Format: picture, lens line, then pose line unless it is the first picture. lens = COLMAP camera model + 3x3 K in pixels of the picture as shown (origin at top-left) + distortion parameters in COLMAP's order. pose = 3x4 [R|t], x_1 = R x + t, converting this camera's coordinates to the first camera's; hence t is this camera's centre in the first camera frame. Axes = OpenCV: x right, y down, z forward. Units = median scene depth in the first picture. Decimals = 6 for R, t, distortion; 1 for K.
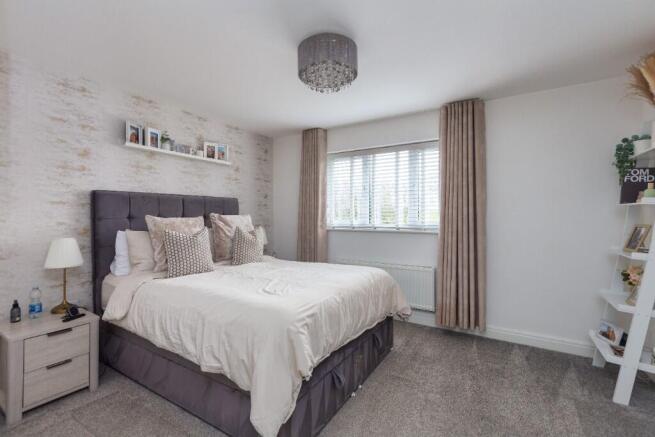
lens RADIAL K [[298.7, 0, 329.0], [0, 298.7, 216.3], [0, 0, 1]] dist [-0.002842, 0.000111]
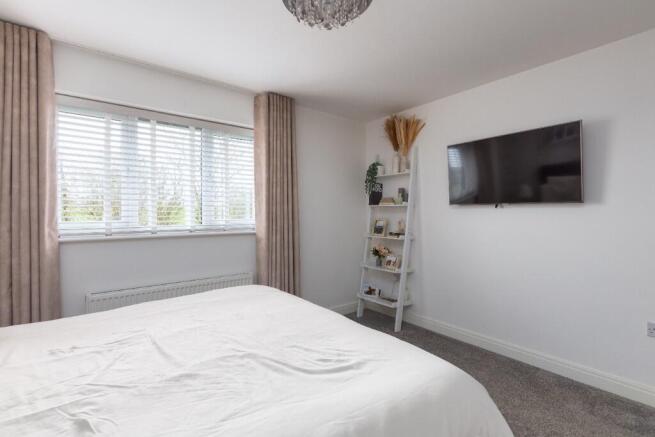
lens RADIAL K [[298.7, 0, 328.5], [0, 298.7, 216.7], [0, 0, 1]] dist [-0.002842, 0.000111]
pose [[0.353237, -0.010815, 0.935471, -0.343098], [0.005407, 0.999940, 0.009518, 0.000363], [-0.935518, 0.001696, 0.353275, 0.424116]]
